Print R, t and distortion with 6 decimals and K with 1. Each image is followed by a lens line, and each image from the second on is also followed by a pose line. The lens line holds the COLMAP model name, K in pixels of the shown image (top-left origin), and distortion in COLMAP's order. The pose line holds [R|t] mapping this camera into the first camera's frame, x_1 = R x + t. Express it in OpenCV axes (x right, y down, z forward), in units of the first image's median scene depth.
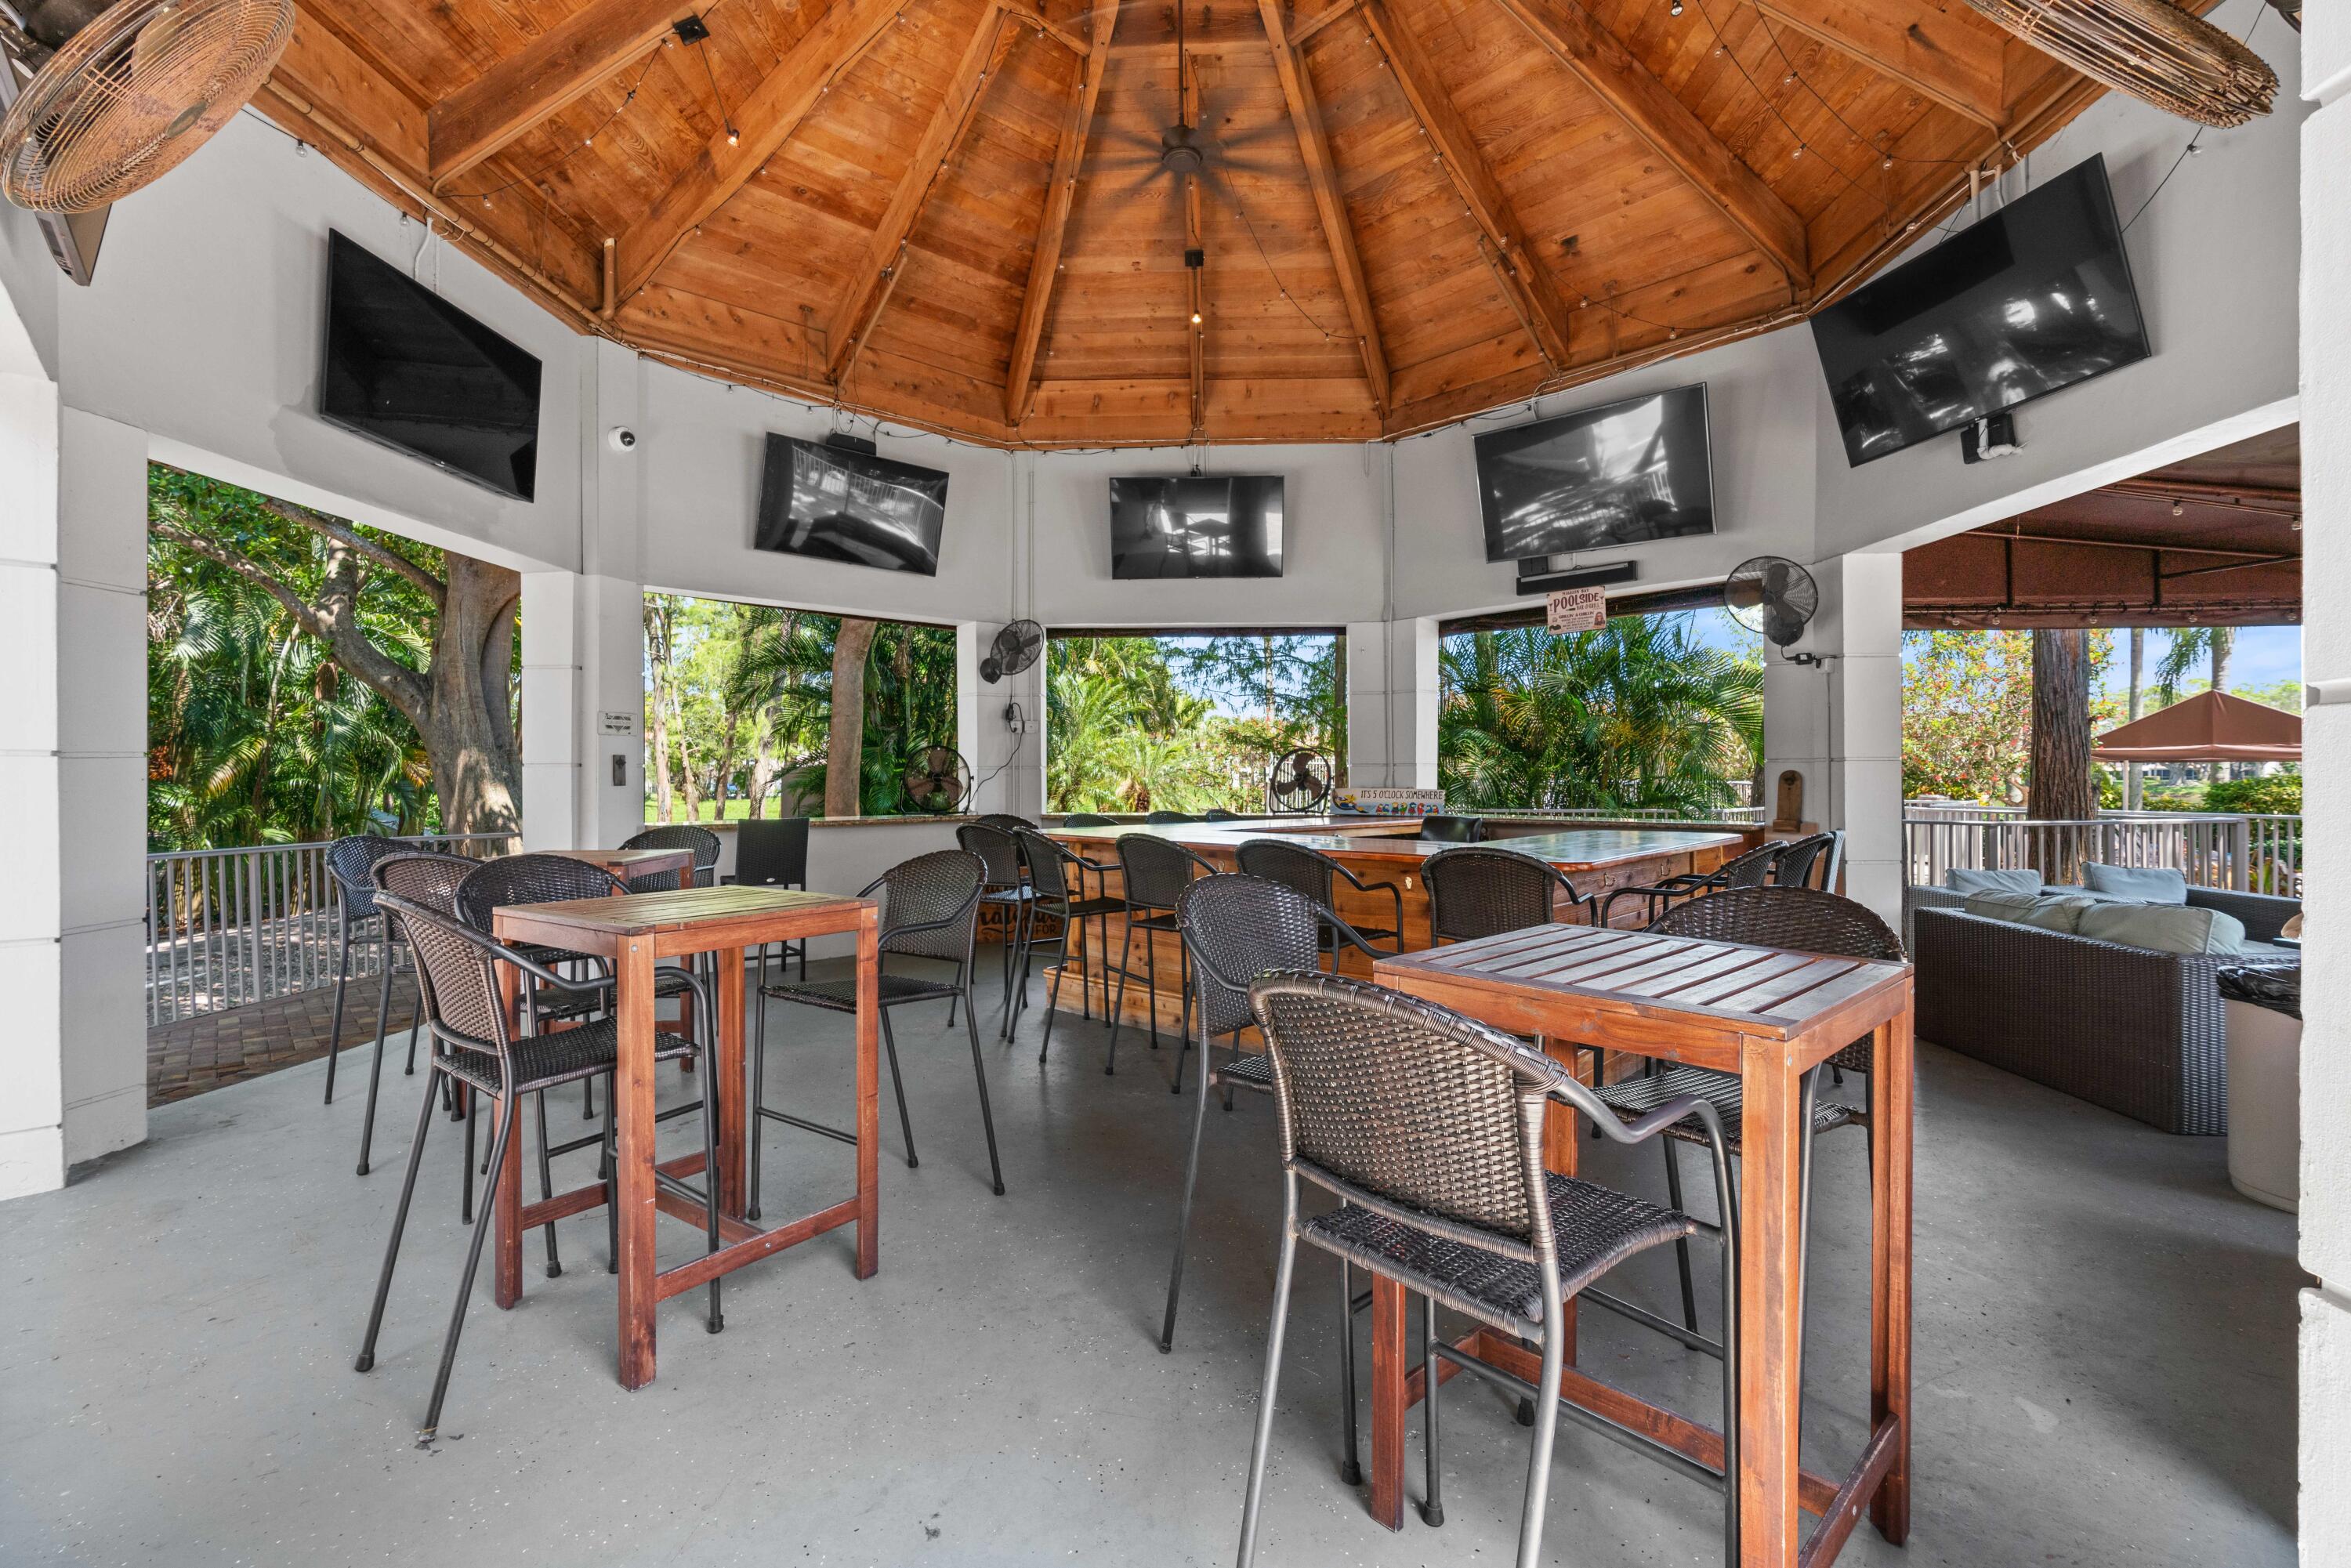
lens RADIAL K [[1078.2, 0, 1175.5], [0, 1078.2, 784.0], [0, 0, 1]] dist [-0.000962, -0.000930]
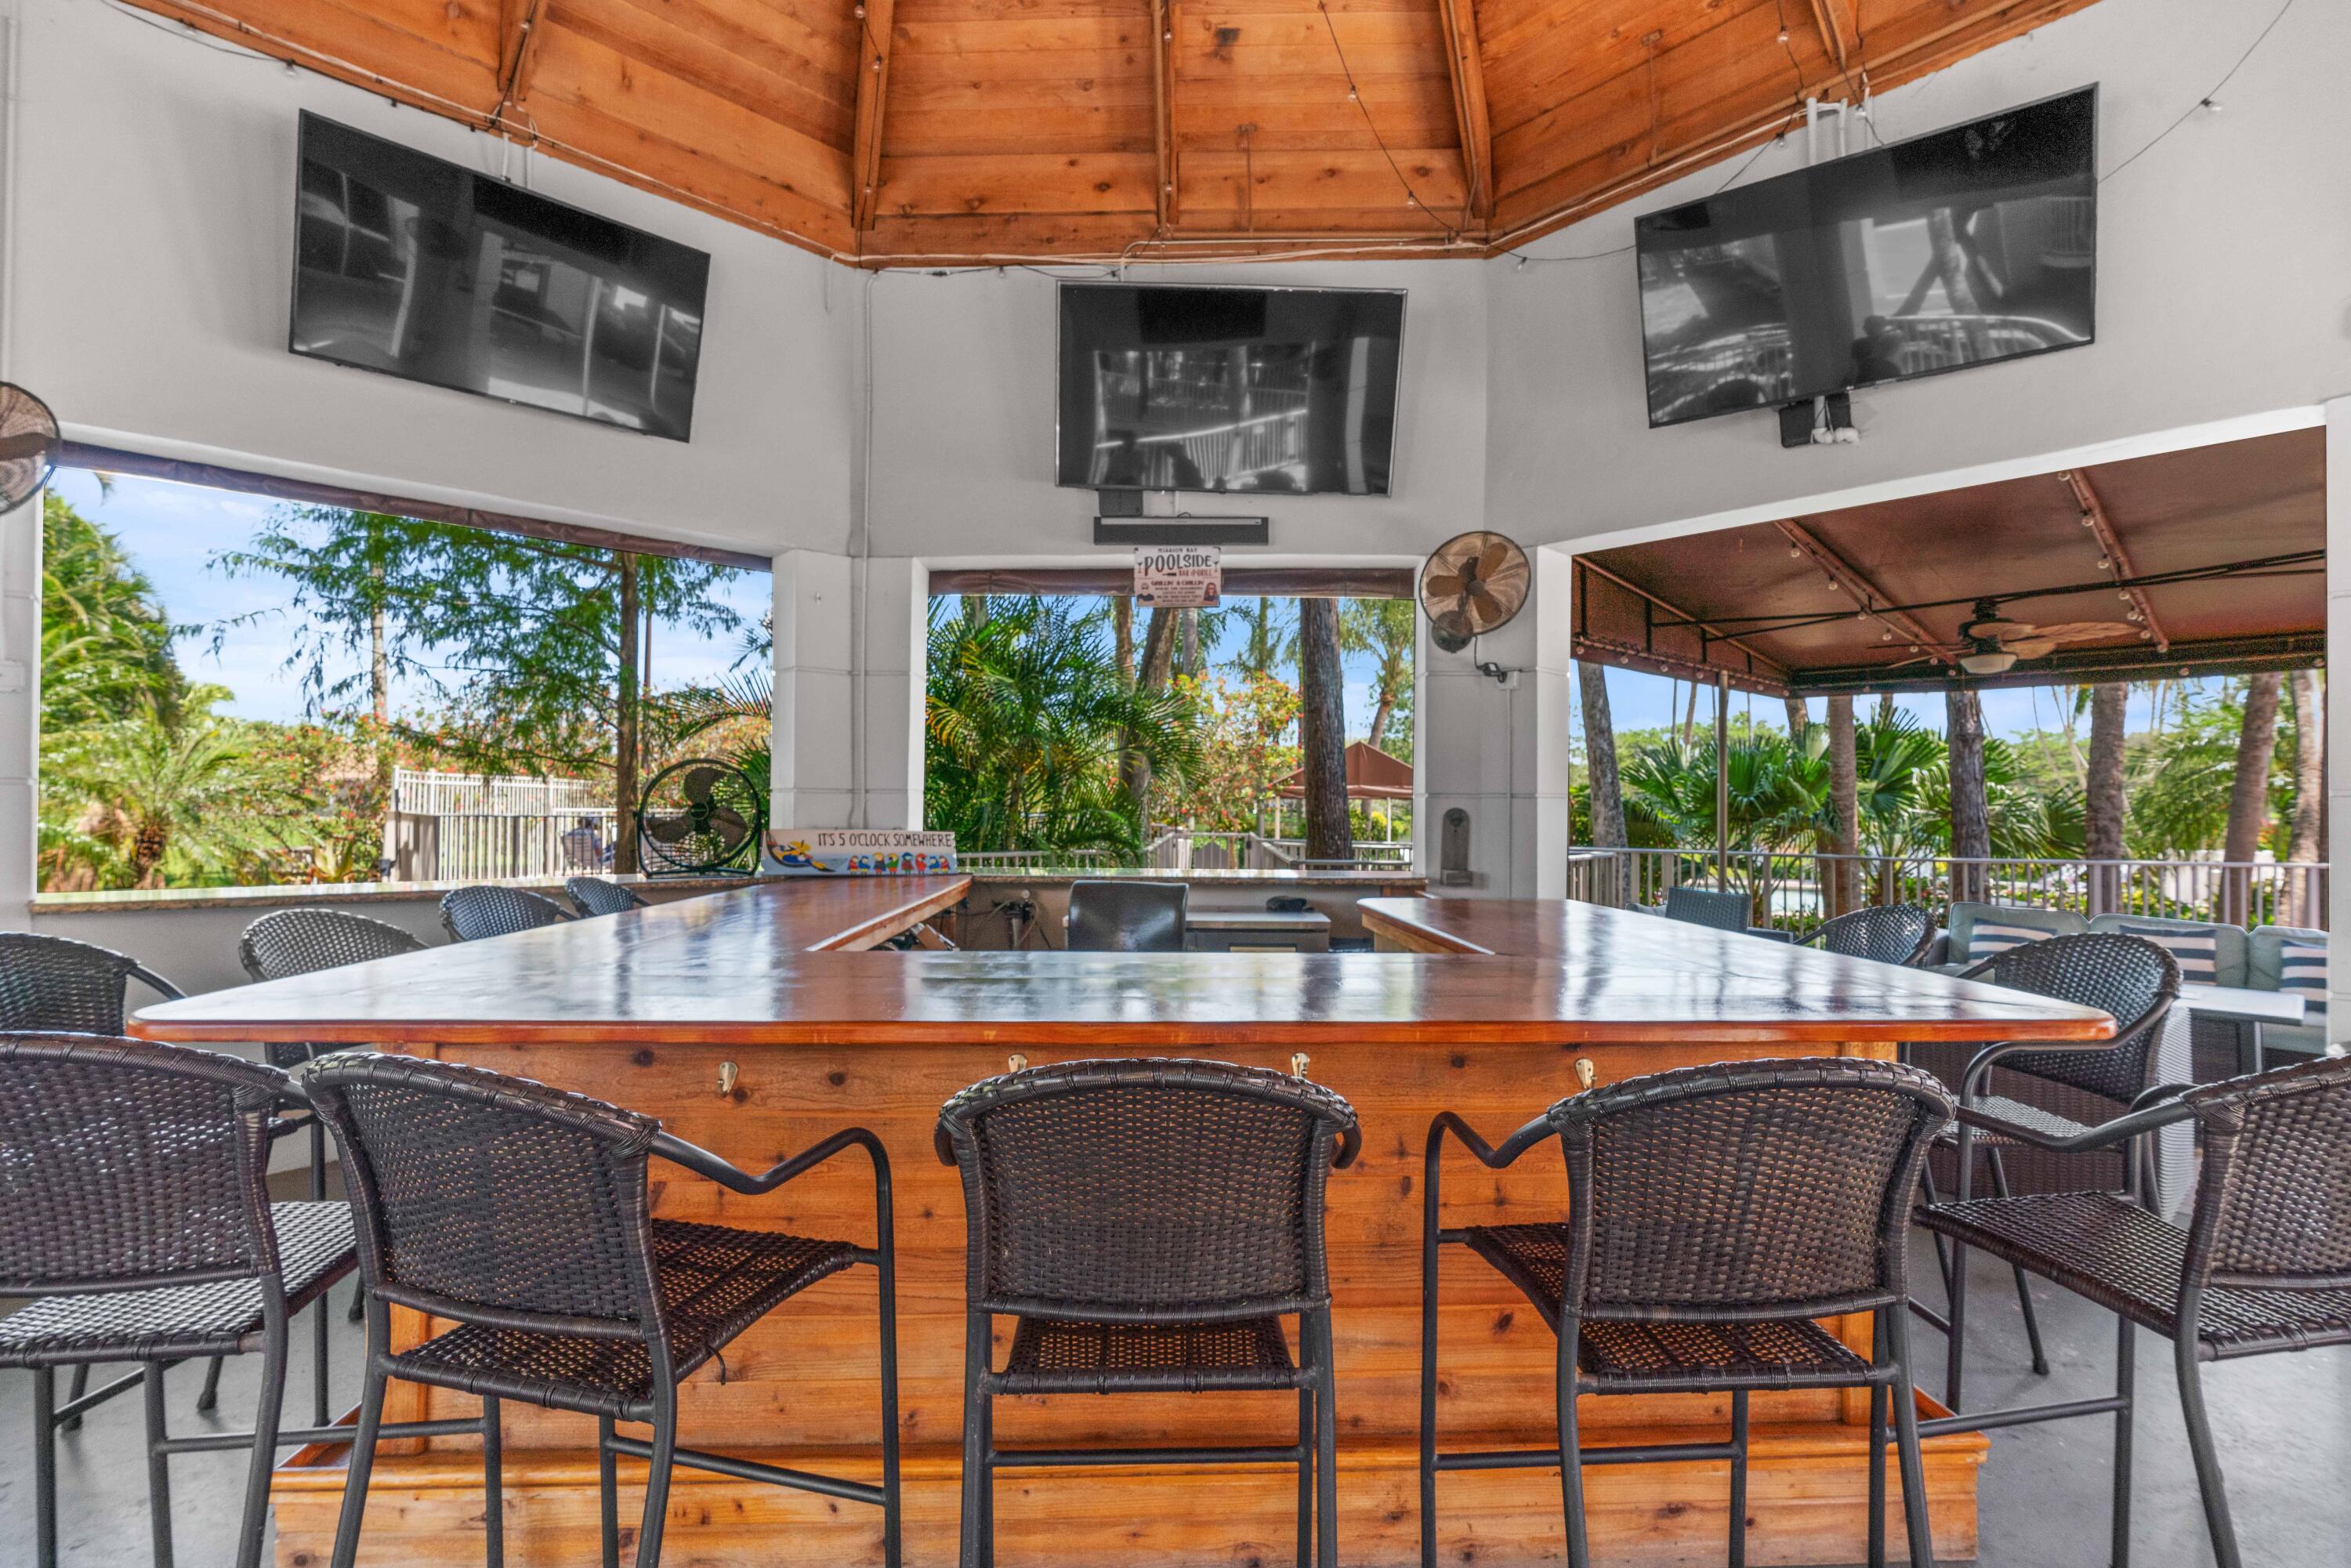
lens RADIAL K [[1078.2, 0, 1175.5], [0, 1078.2, 784.0], [0, 0, 1]] dist [-0.000962, -0.000930]
pose [[0.702378, 0.020243, 0.711516, -0.123261], [-0.004588, 0.999704, -0.023912, -0.008875], [-0.711789, 0.013531, 0.702263, 0.495686]]
